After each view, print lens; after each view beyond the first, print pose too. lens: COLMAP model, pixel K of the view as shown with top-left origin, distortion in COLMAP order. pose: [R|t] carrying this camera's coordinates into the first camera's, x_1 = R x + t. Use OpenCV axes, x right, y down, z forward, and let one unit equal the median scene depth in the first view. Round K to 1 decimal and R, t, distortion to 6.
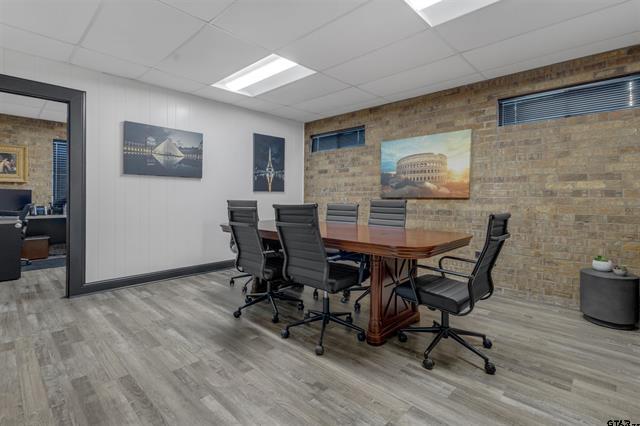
lens RADIAL K [[302.3, 0, 317.5], [0, 302.3, 199.0], [0, 0, 1]] dist [0.013957, -0.004376]
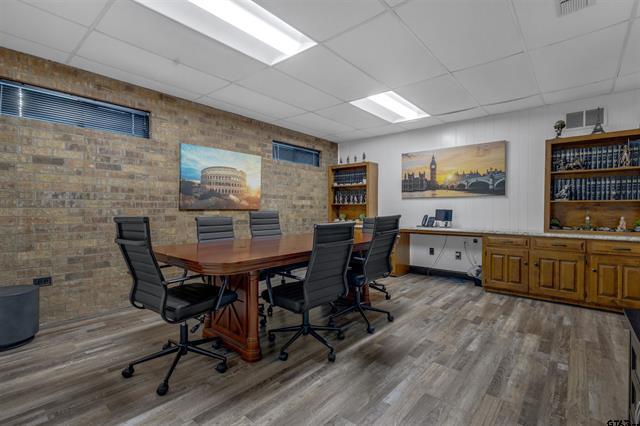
lens RADIAL K [[302.3, 0, 320.1], [0, 302.3, 214.3], [0, 0, 1]] dist [0.013957, -0.004376]
pose [[-0.053648, -0.021086, 0.998337, -0.843364], [0.002628, 0.999771, 0.021258, -0.009990], [-0.998556, 0.003764, -0.053581, 0.860197]]
